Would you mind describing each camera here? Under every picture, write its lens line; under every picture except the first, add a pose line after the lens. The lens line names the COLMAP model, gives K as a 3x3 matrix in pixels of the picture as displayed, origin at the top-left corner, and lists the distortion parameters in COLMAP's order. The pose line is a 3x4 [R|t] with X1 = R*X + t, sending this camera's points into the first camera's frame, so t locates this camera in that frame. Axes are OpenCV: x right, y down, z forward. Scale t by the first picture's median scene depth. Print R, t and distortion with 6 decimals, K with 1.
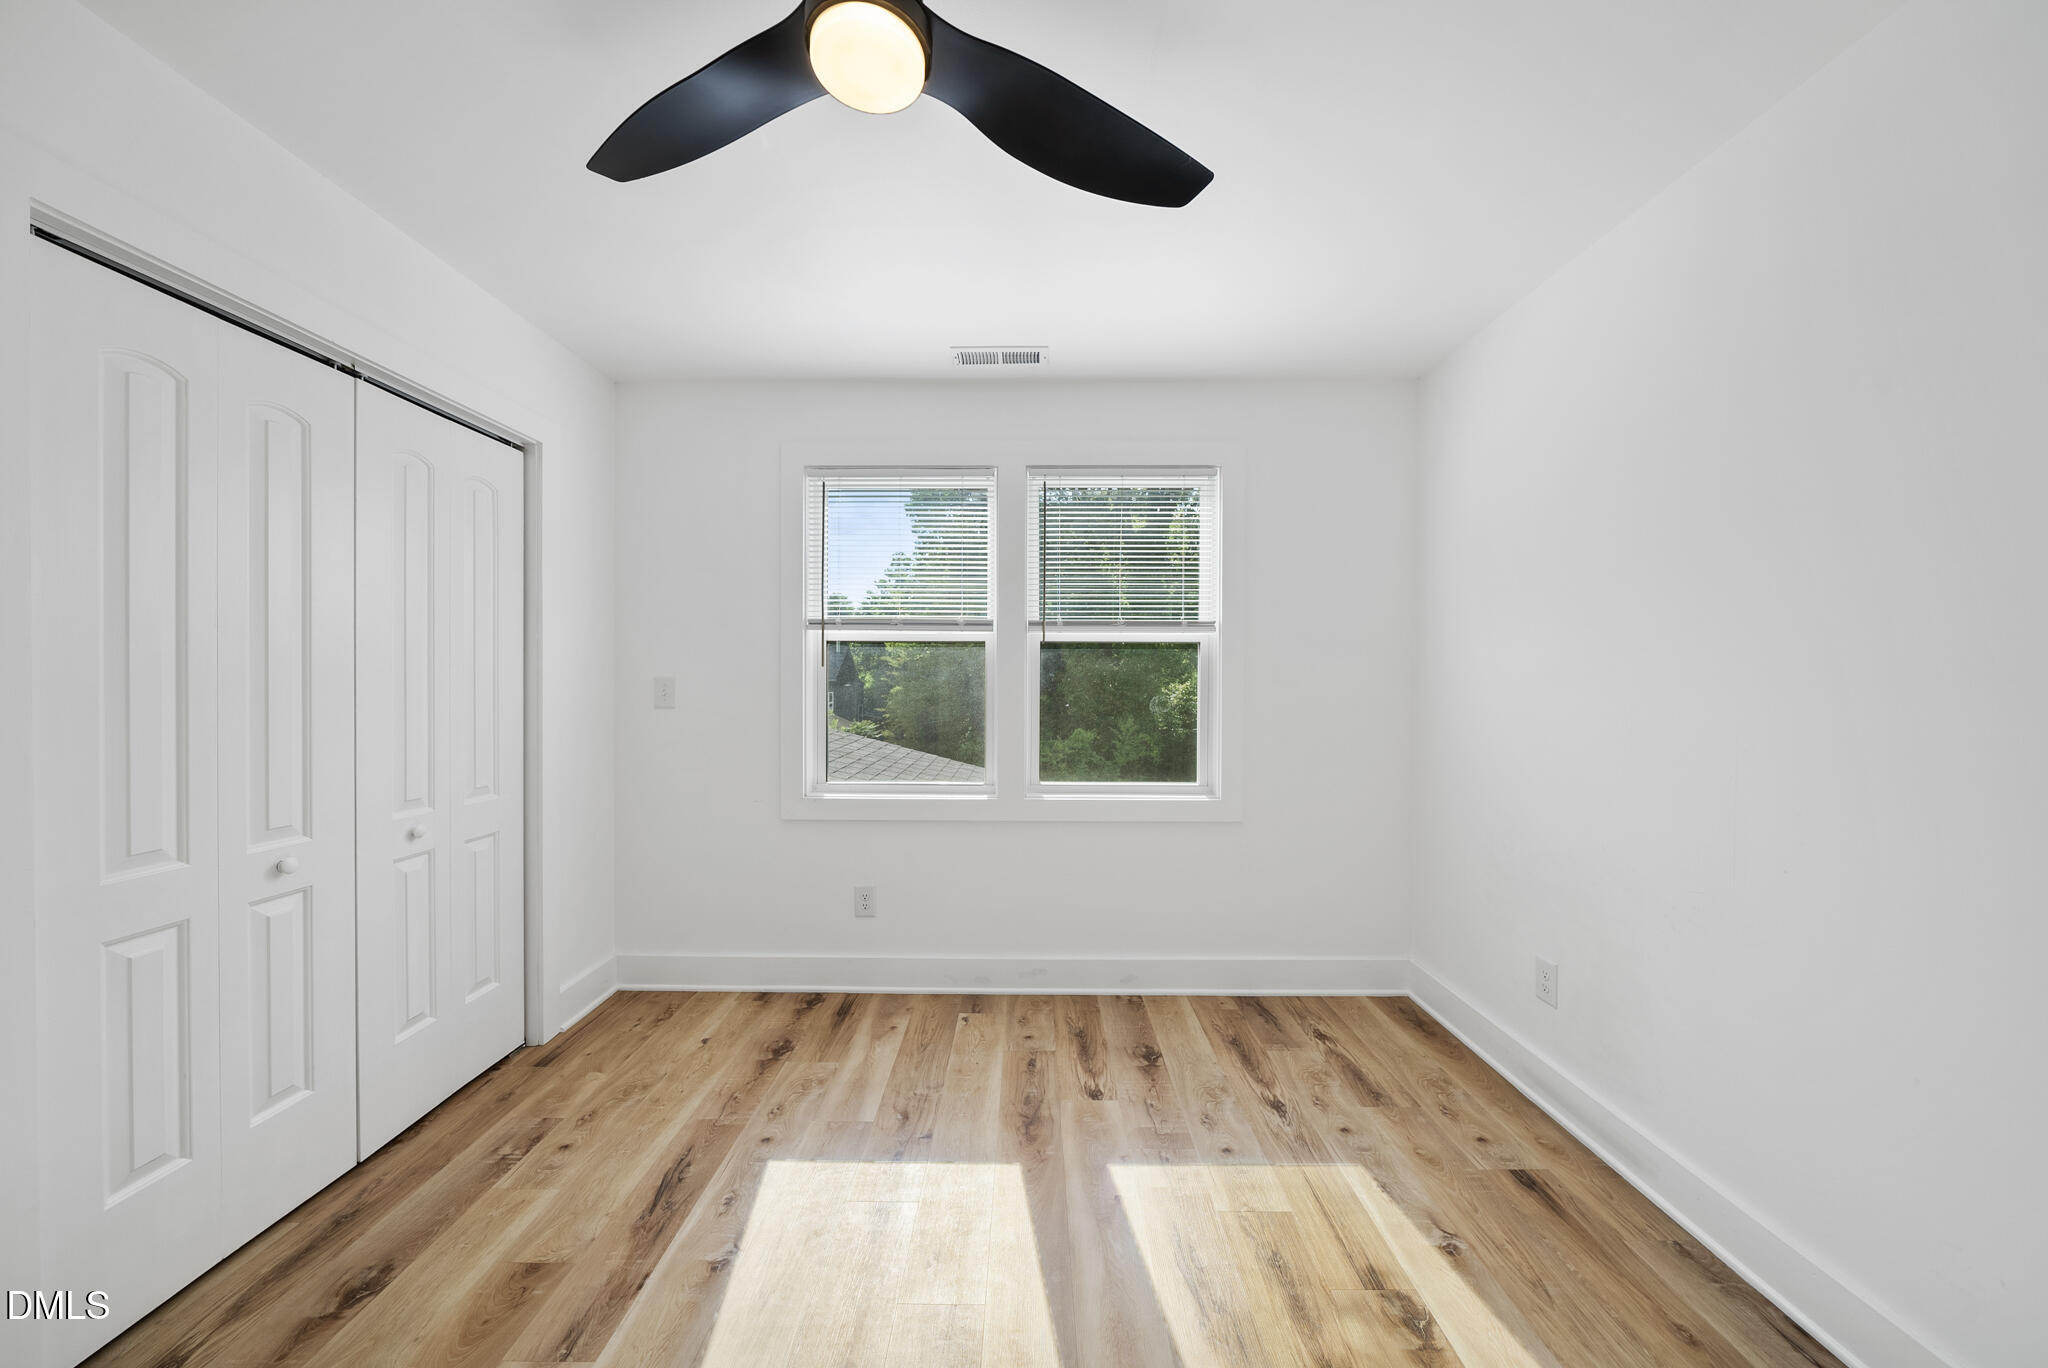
lens RADIAL K [[712.1, 0, 1019.5], [0, 712.1, 680.1], [0, 0, 1]] dist [-0.006622, -0.000418]
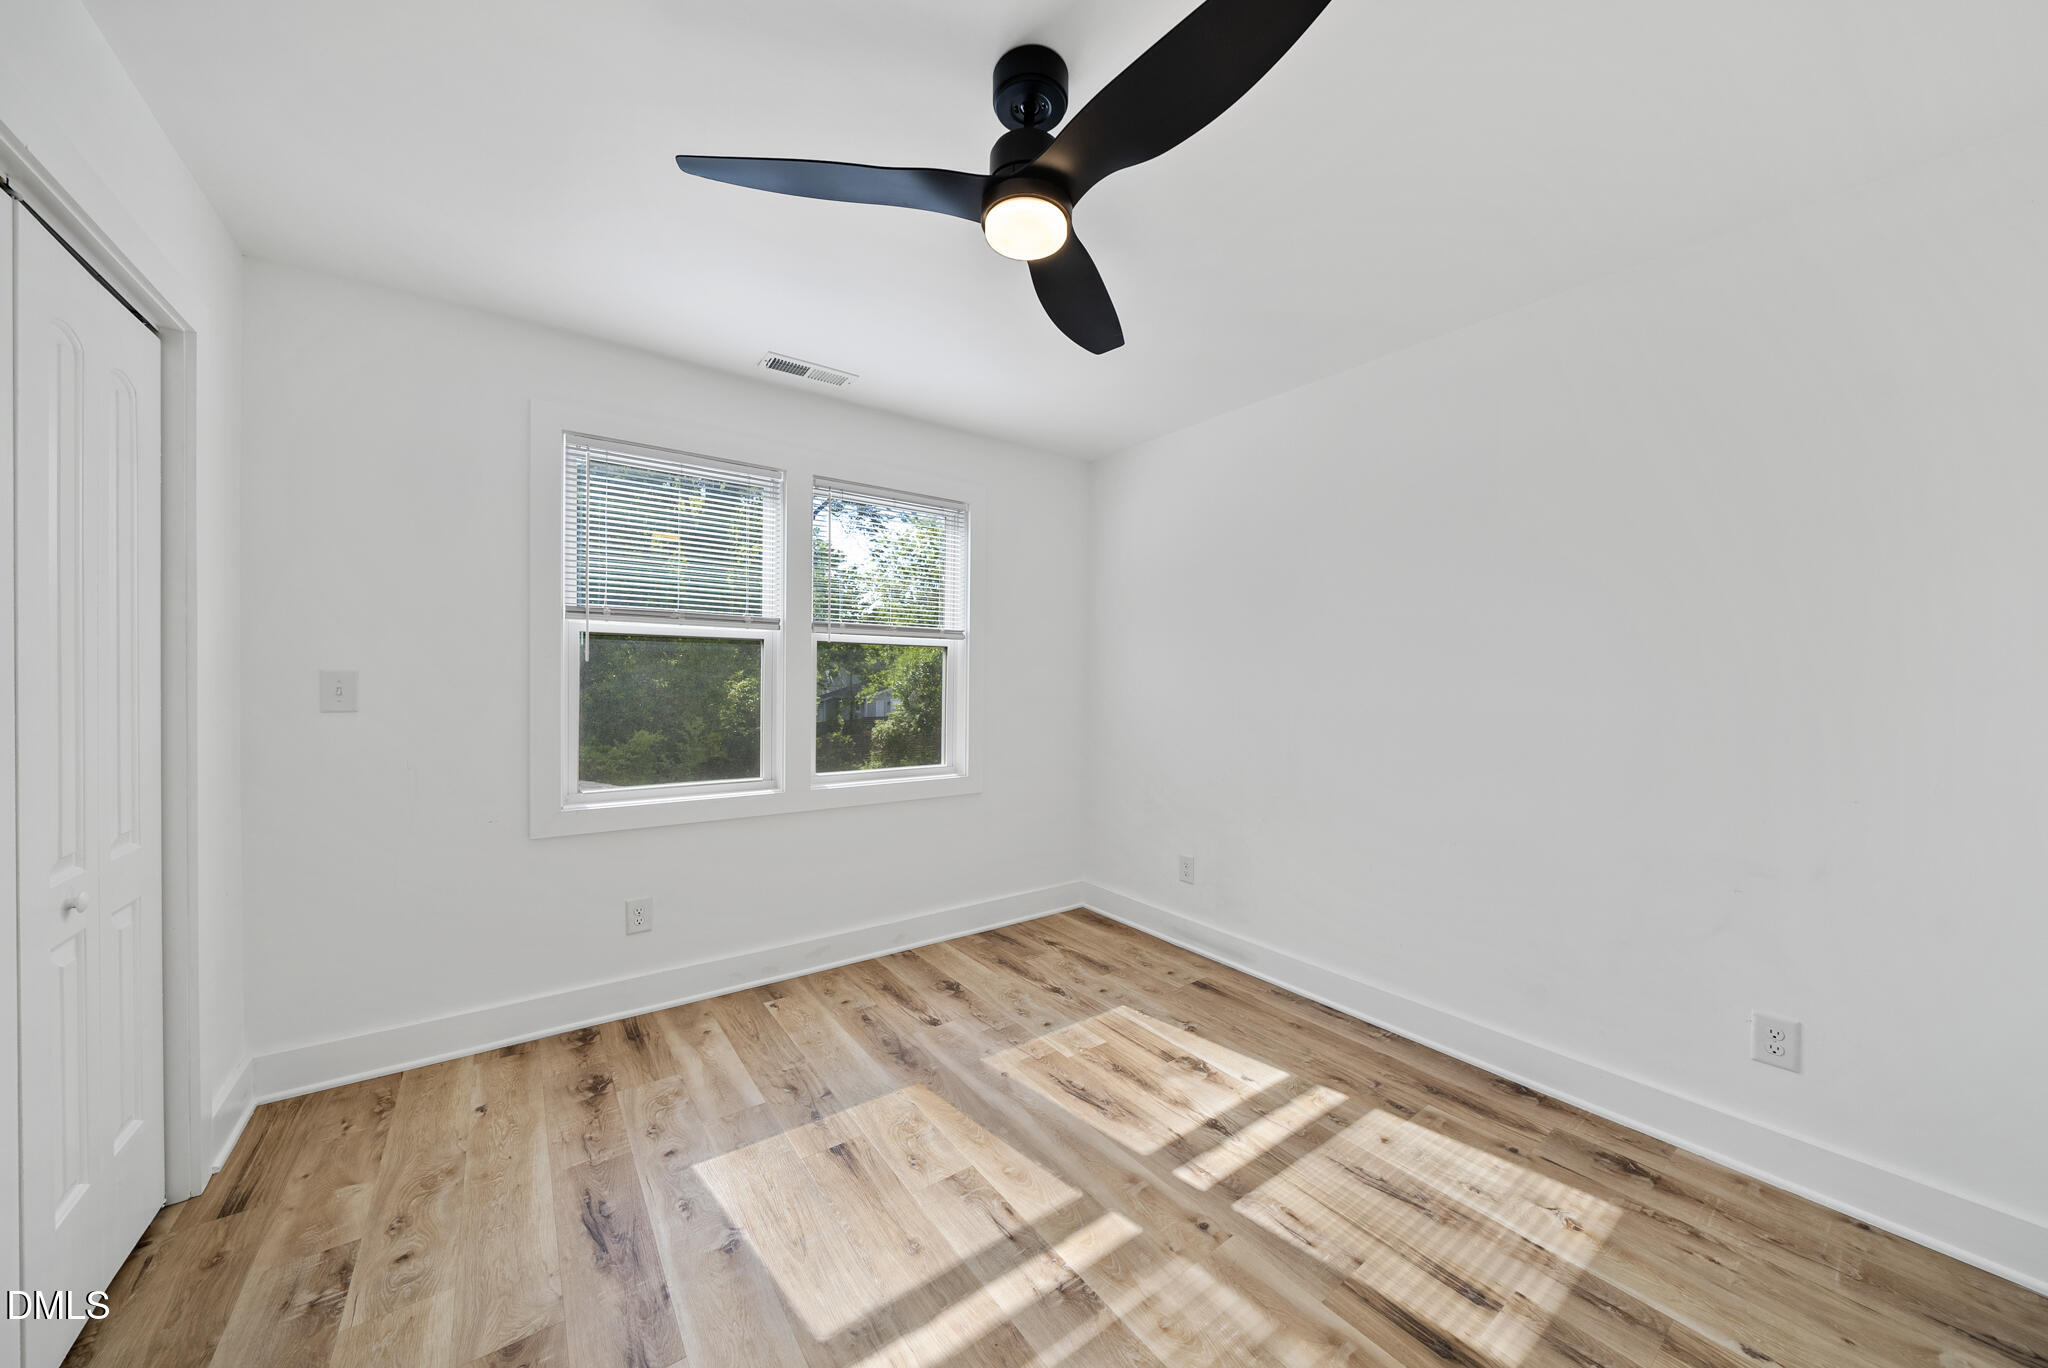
lens RADIAL K [[712.1, 0, 1029.0], [0, 712.1, 683.7], [0, 0, 1]] dist [-0.006622, -0.000418]
pose [[0.794908, 0.000621, 0.606730, -0.456981], [-0.005233, 0.999969, 0.005833, 0.001569], [-0.606707, -0.007811, 0.794887, -0.046384]]
